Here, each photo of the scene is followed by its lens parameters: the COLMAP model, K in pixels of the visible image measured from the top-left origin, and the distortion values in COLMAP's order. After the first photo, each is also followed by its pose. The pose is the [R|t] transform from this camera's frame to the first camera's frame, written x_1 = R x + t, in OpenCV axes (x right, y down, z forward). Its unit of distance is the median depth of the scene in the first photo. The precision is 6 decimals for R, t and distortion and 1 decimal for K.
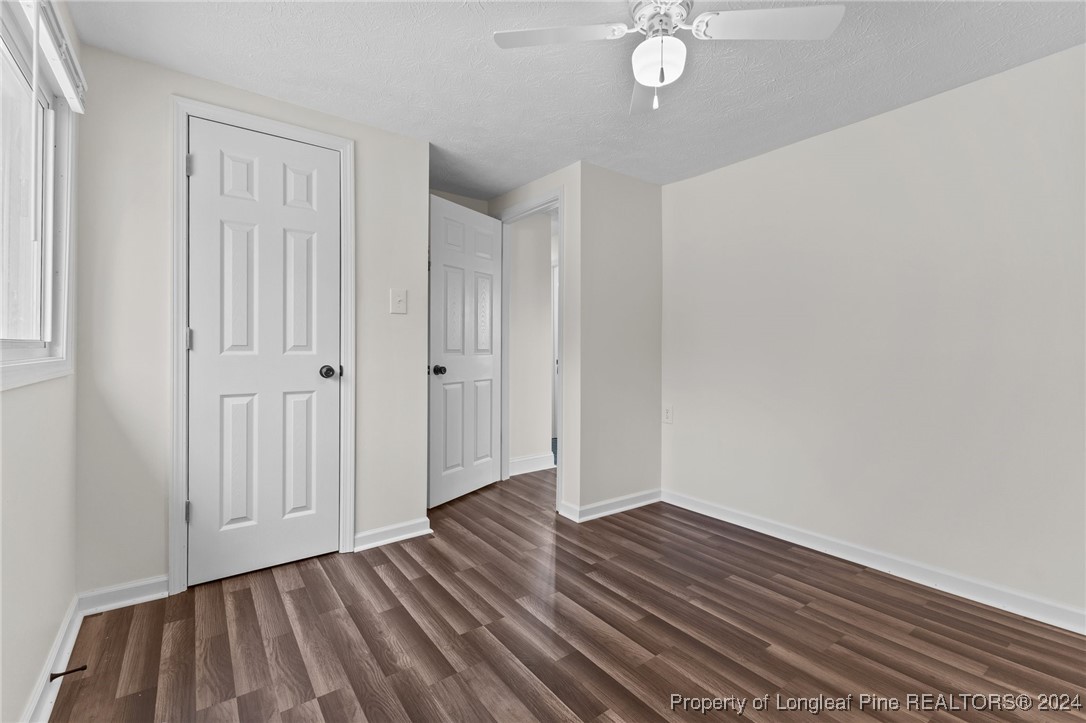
lens RADIAL K [[473.6, 0, 561.6], [0, 473.6, 348.4], [0, 0, 1]] dist [0.008646, 0.000438]
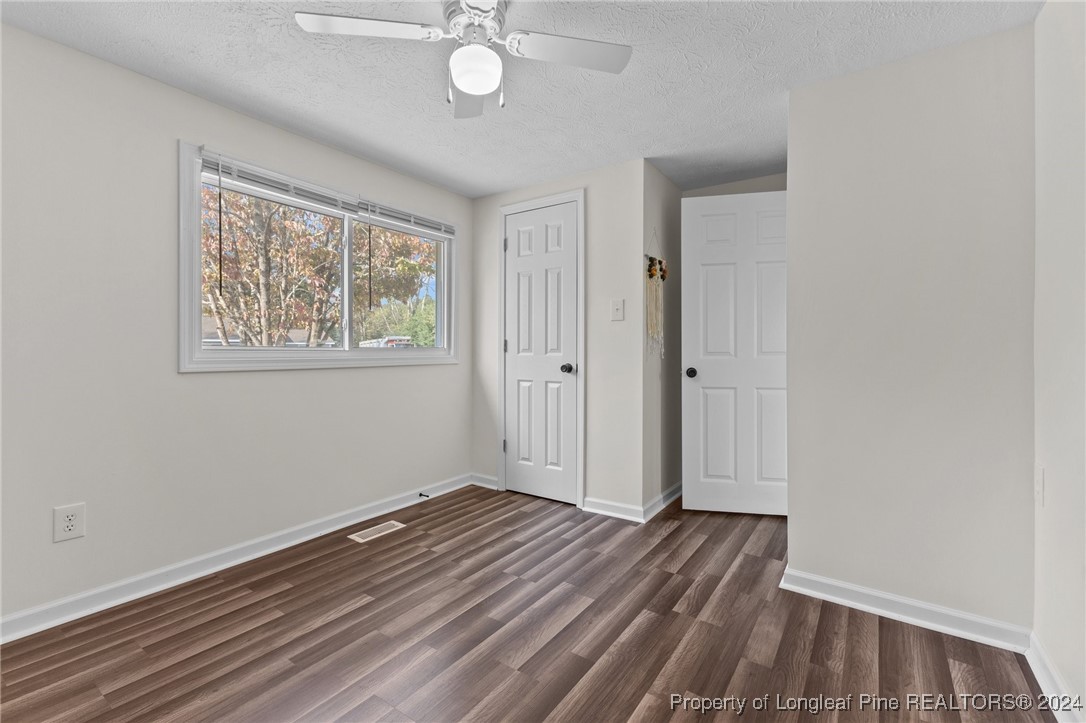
lens RADIAL K [[473.6, 0, 533.3], [0, 473.6, 355.3], [0, 0, 1]] dist [0.008646, 0.000438]
pose [[0.296876, 0.006445, -0.954894, 0.817942], [0.001274, 0.999974, 0.007145, 0.002401], [0.954915, -0.003337, 0.296860, 0.545947]]
